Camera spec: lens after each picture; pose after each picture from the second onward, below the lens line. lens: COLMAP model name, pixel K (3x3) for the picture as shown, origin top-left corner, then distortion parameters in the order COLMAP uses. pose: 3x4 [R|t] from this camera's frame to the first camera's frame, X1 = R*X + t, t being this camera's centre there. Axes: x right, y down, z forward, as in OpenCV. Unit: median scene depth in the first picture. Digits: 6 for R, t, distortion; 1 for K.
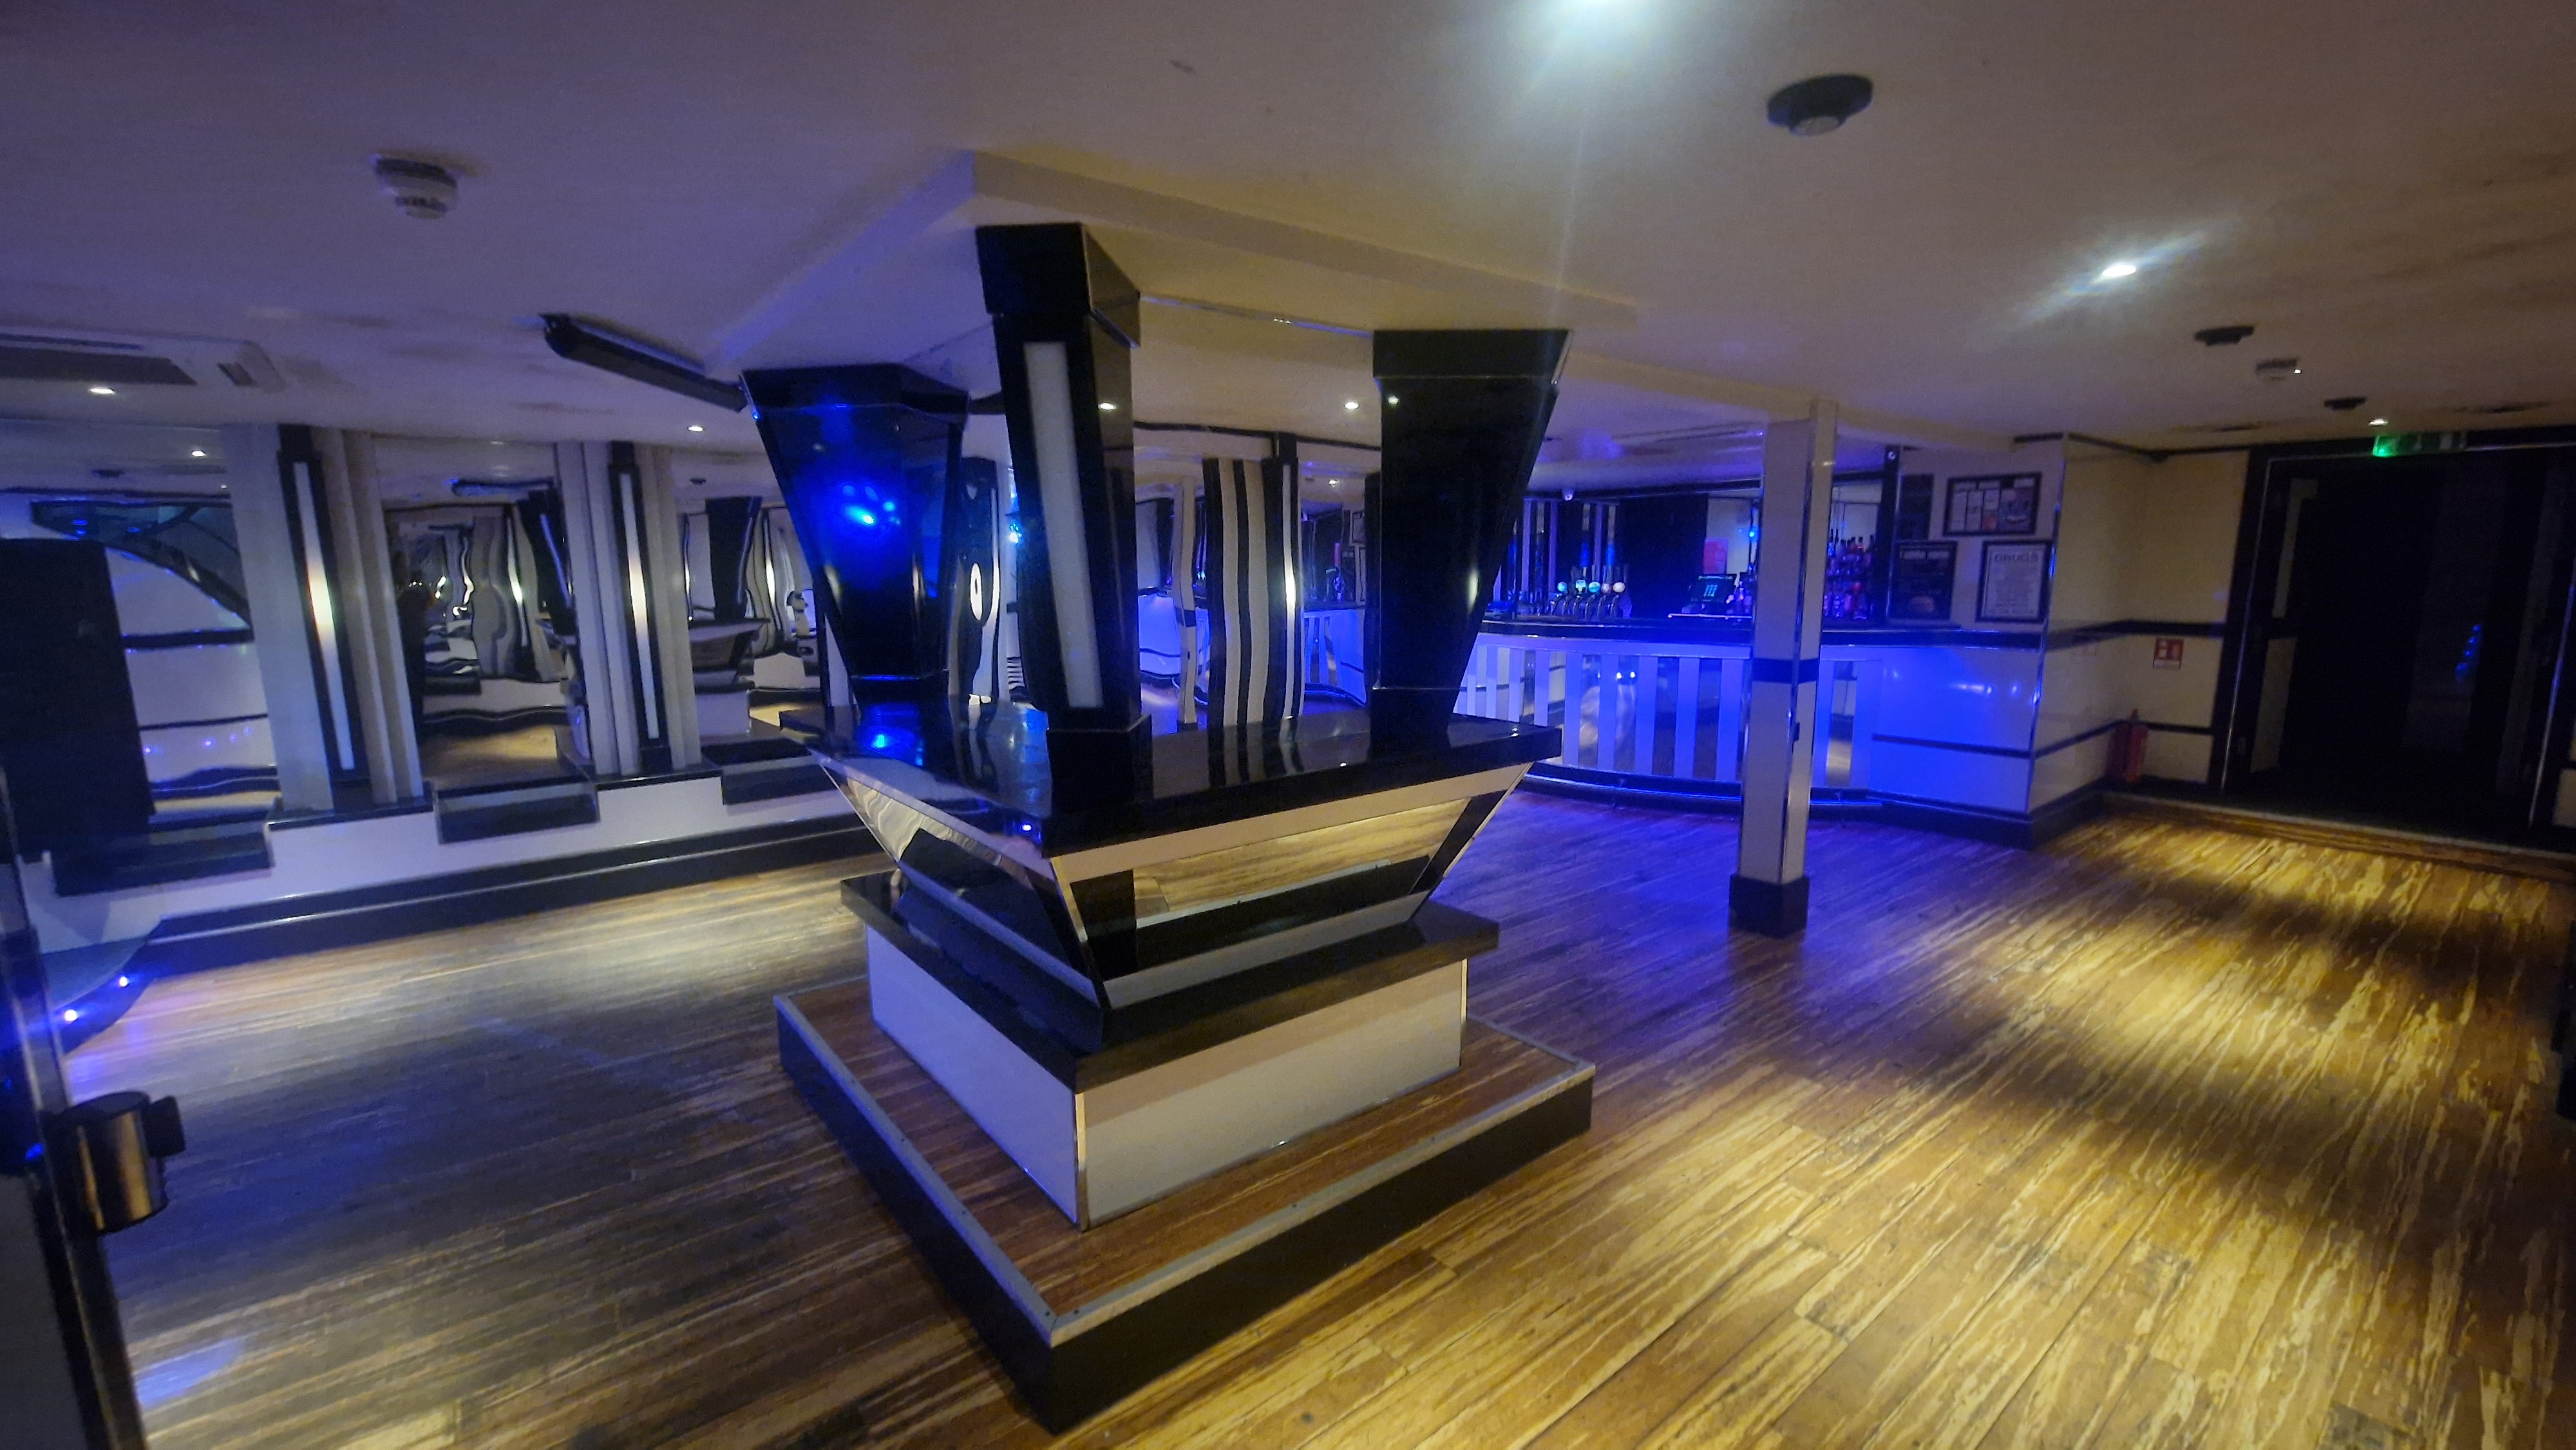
lens RADIAL K [[1055.5, 0, 1282.1], [0, 1055.5, 737.0], [0, 0, 1]] dist [0.014433, -0.009410]
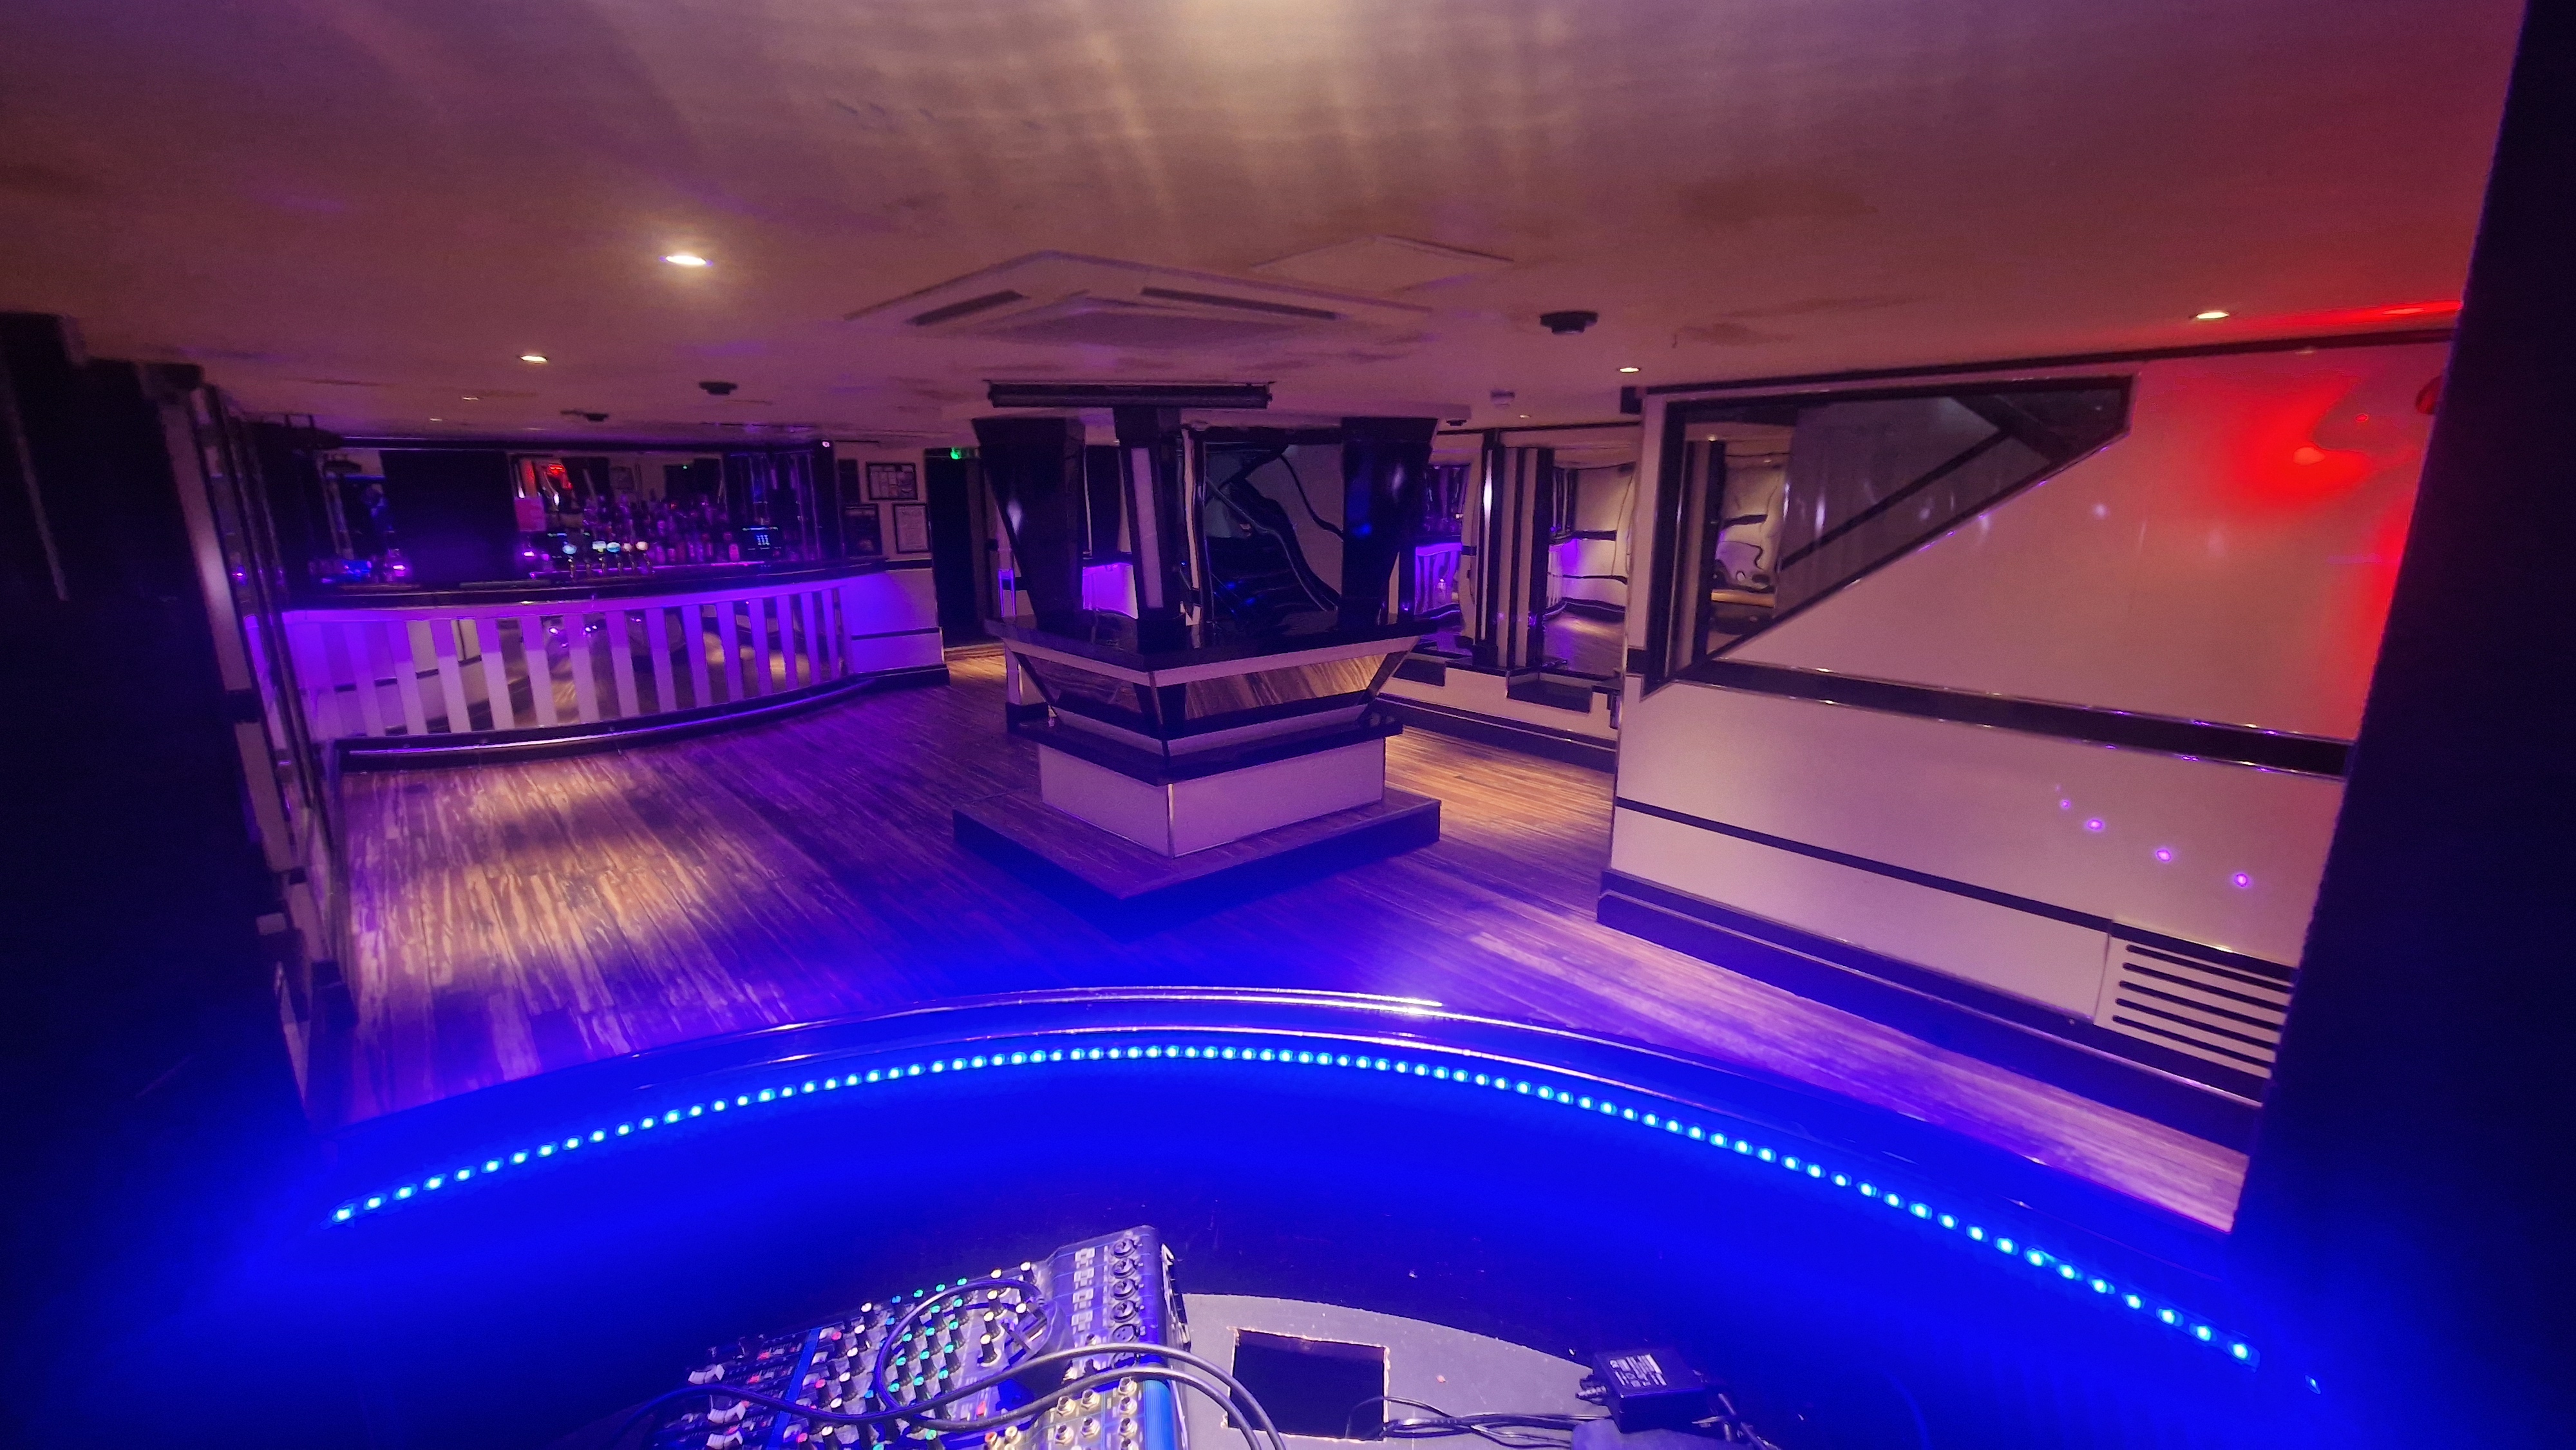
lens RADIAL K [[1057.1, 0, 1281.5], [0, 1057.1, 739.1], [0, 0, 1]] dist [-0.003268, -0.000424]
pose [[-0.031611, -0.228108, 0.973123, -1.889864], [0.168822, 0.958402, 0.230141, -0.210569], [-0.985140, 0.171559, 0.008214, 0.879021]]
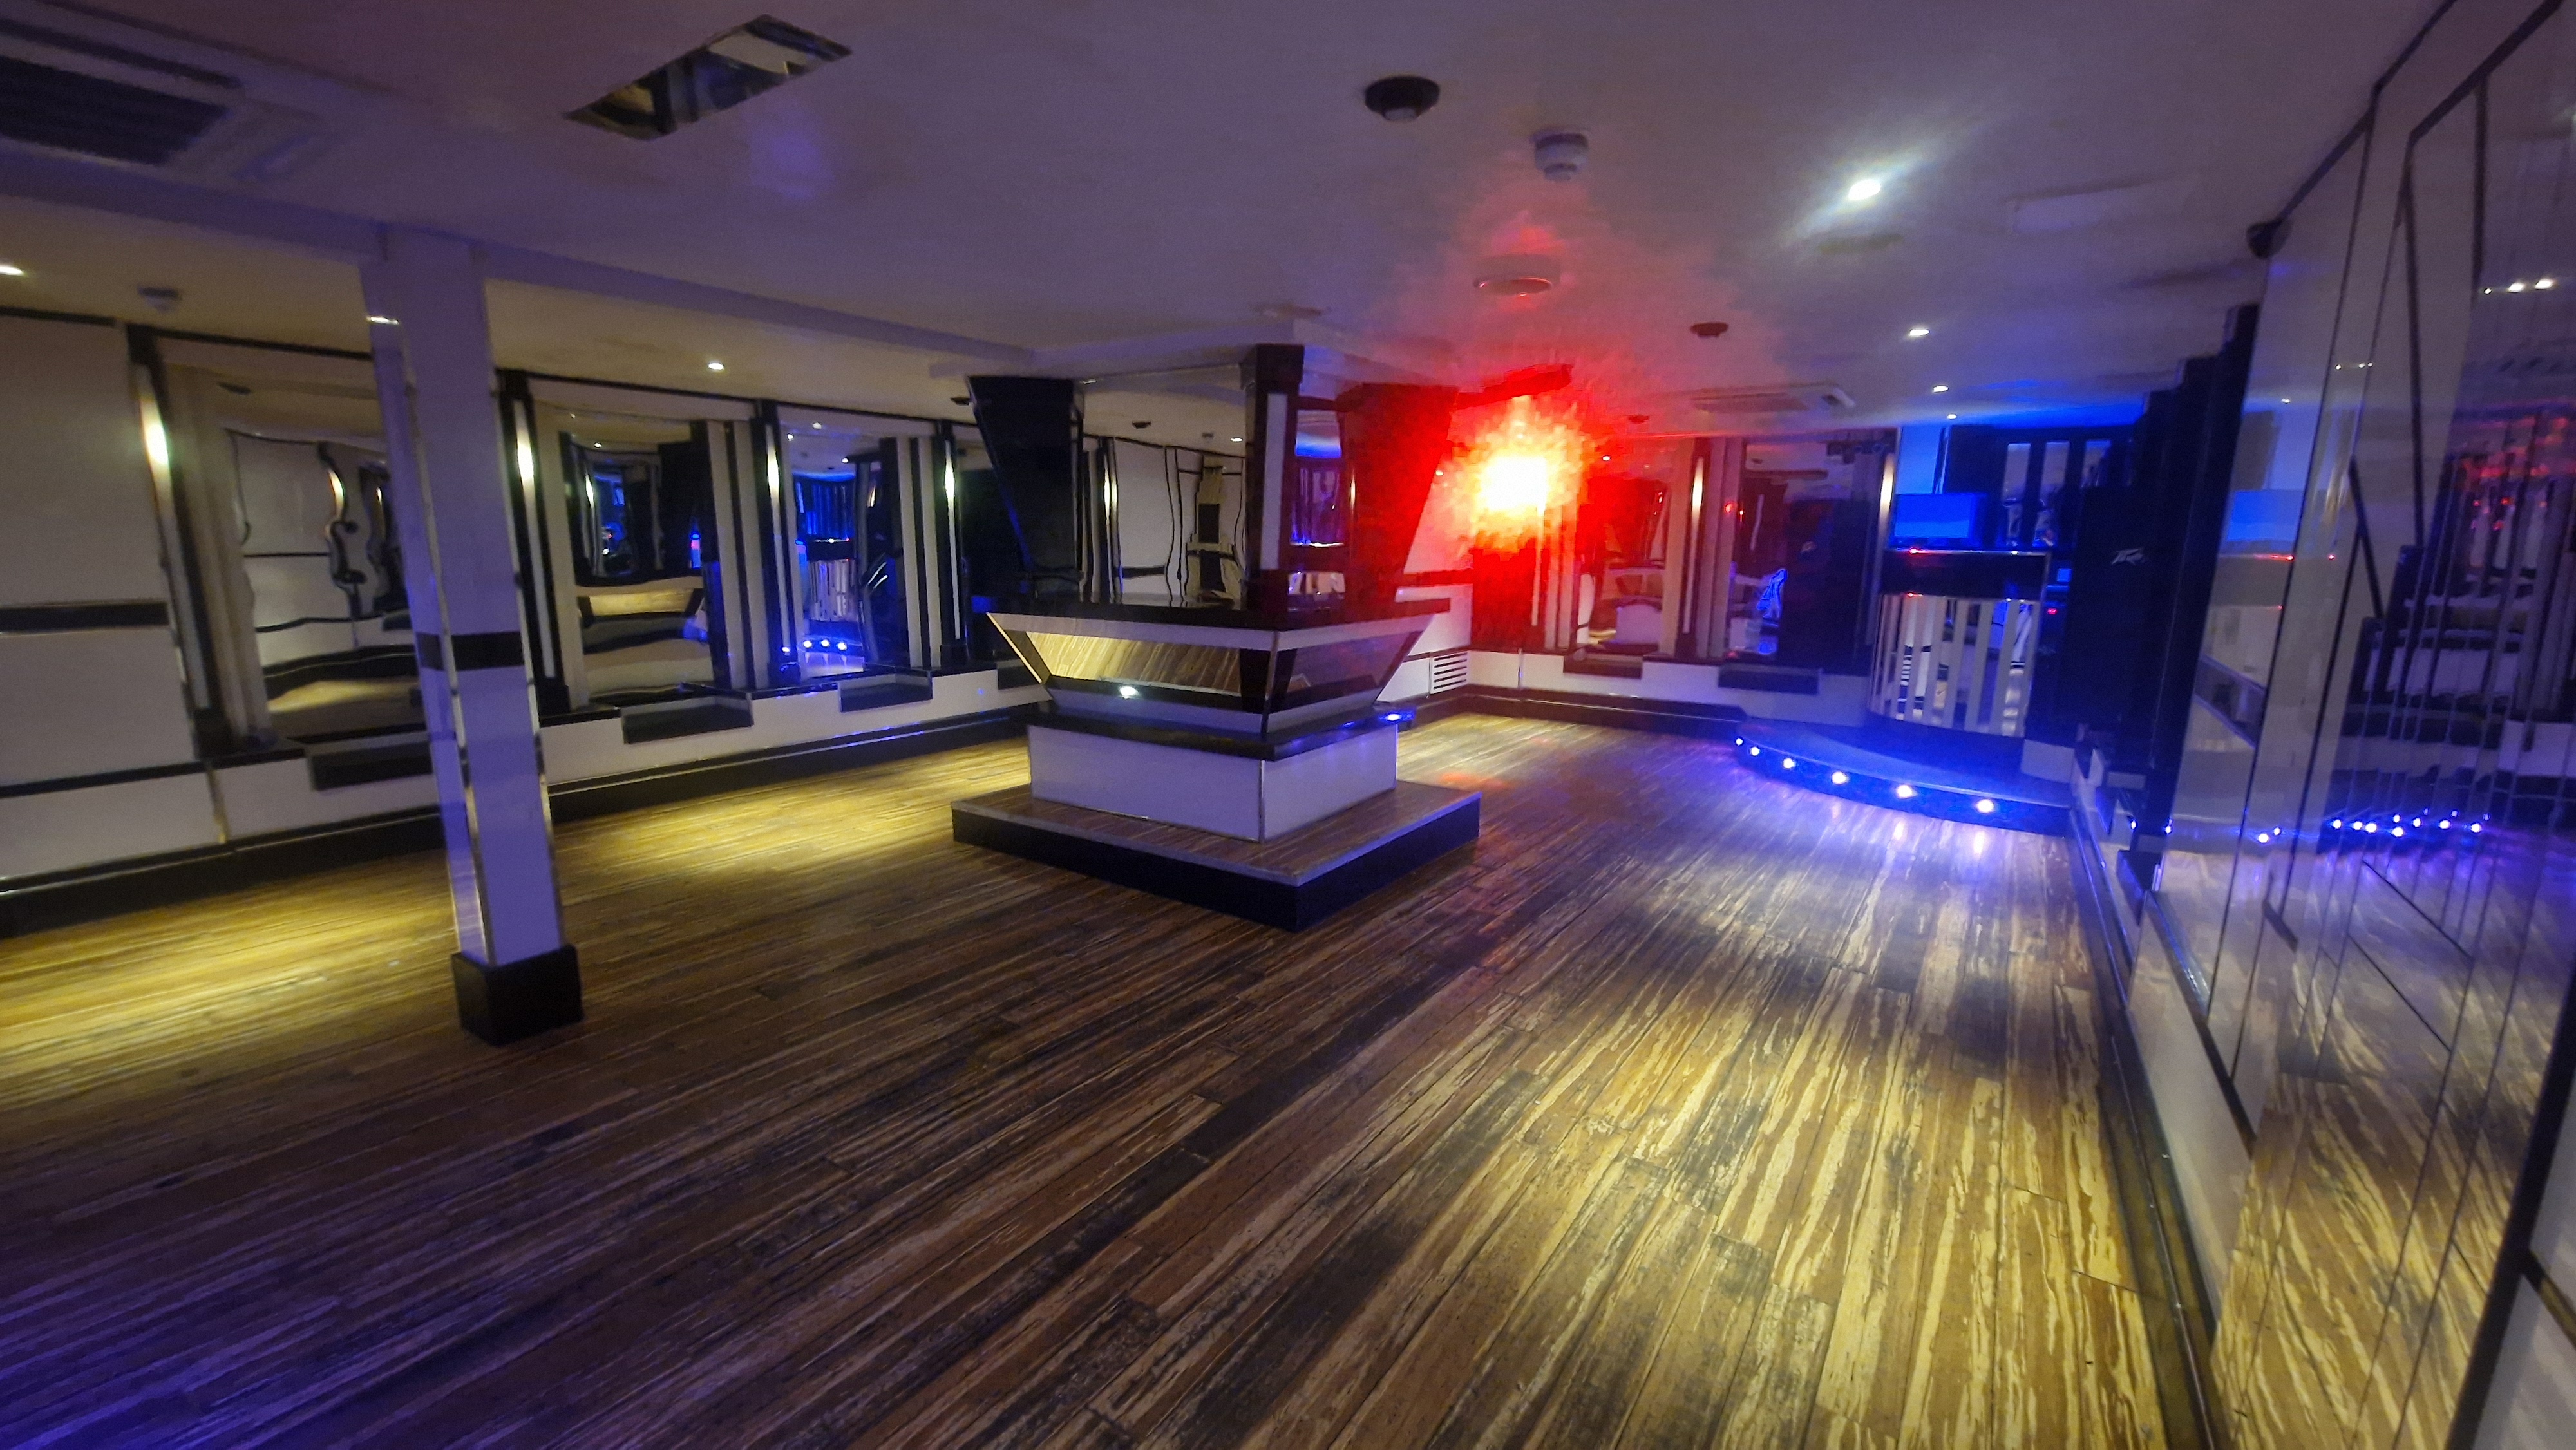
lens RADIAL K [[1057.1, 0, 1281.5], [0, 1057.1, 739.1], [0, 0, 1]] dist [-0.003268, -0.000424]
pose [[-0.956405, 0.056663, -0.286492, 0.260432], [-0.047863, 0.937320, 0.345166, -0.384981], [0.288093, 0.343831, -0.893746, 2.565625]]
